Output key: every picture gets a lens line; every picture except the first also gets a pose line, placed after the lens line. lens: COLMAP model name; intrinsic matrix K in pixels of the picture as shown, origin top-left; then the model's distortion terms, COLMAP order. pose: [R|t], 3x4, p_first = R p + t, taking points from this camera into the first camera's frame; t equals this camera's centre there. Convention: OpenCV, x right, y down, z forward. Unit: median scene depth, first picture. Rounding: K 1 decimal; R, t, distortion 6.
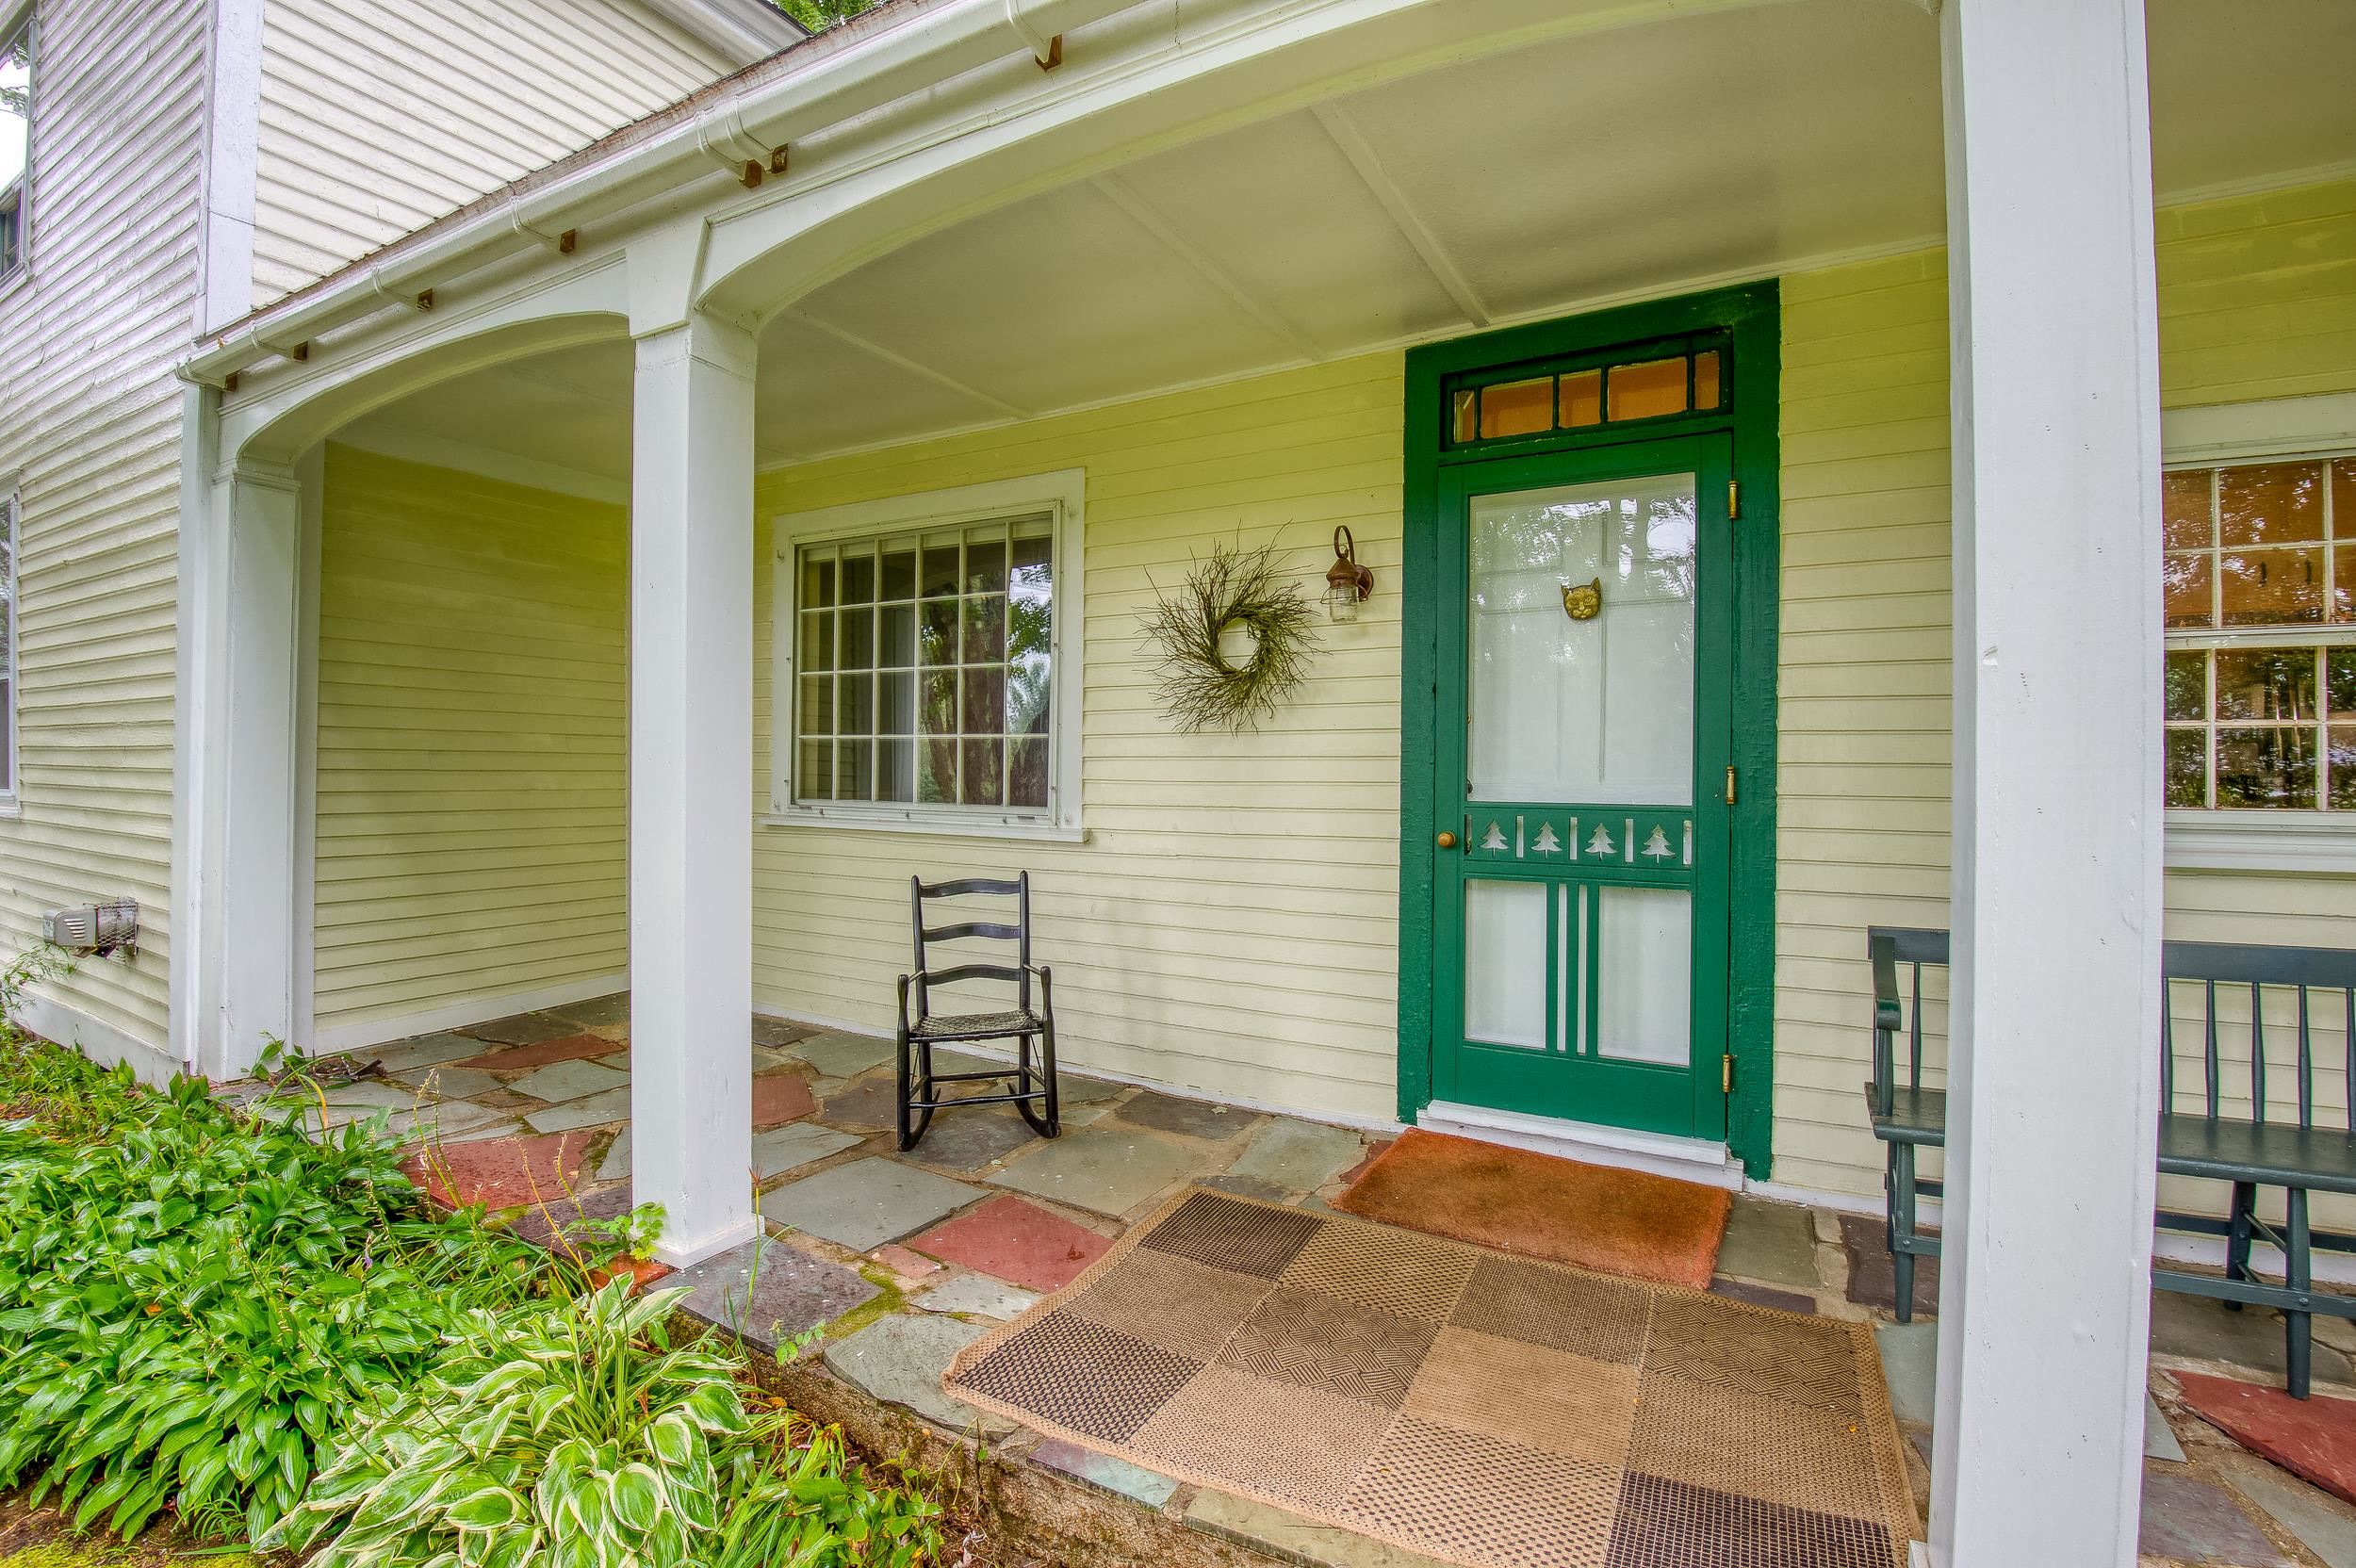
lens RADIAL K [[1089.6, 0, 1177.5], [0, 1089.6, 783.6], [0, 0, 1]] dist [-0.023461, -0.006191]
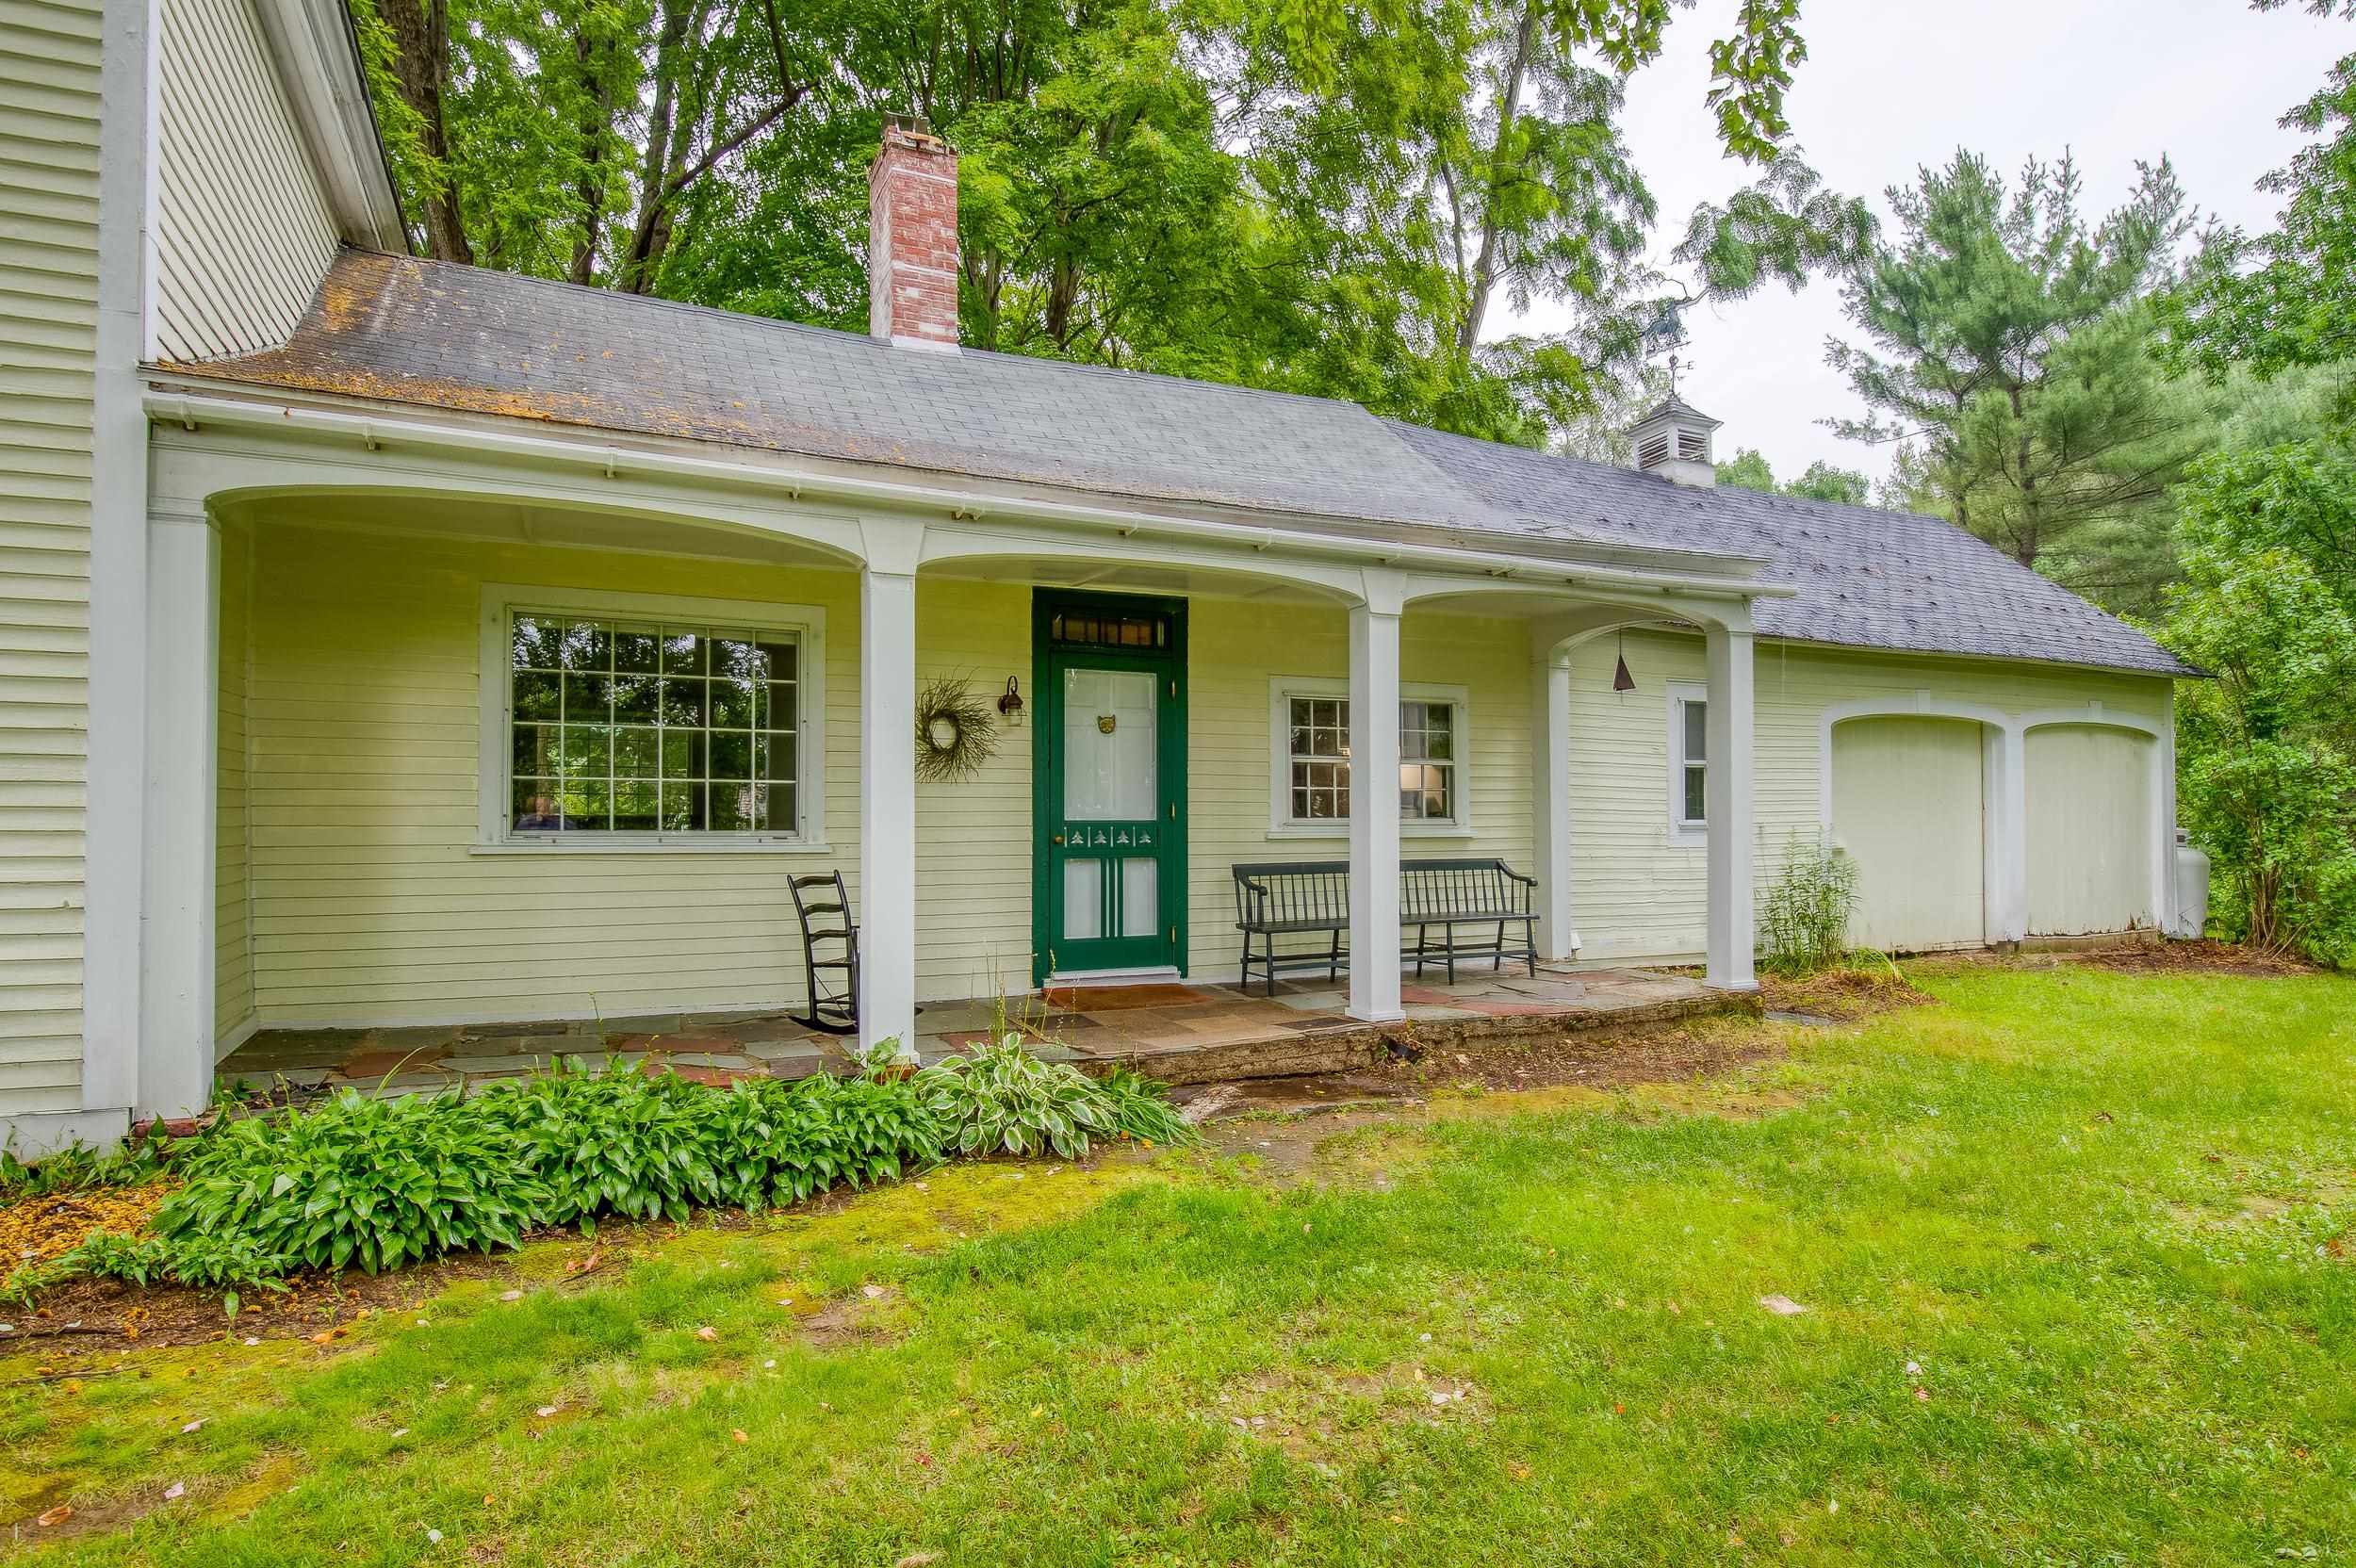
lens RADIAL K [[1303.4, 0, 1184.9], [0, 1303.4, 792.0], [0, 0, 1]] dist [-0.001026, -0.000015]
pose [[0.570326, 0.003863, 0.821409, -1.590266], [0.007302, 0.999926, -0.009772, -0.011027], [-0.821386, 0.011571, 0.570255, -0.556736]]
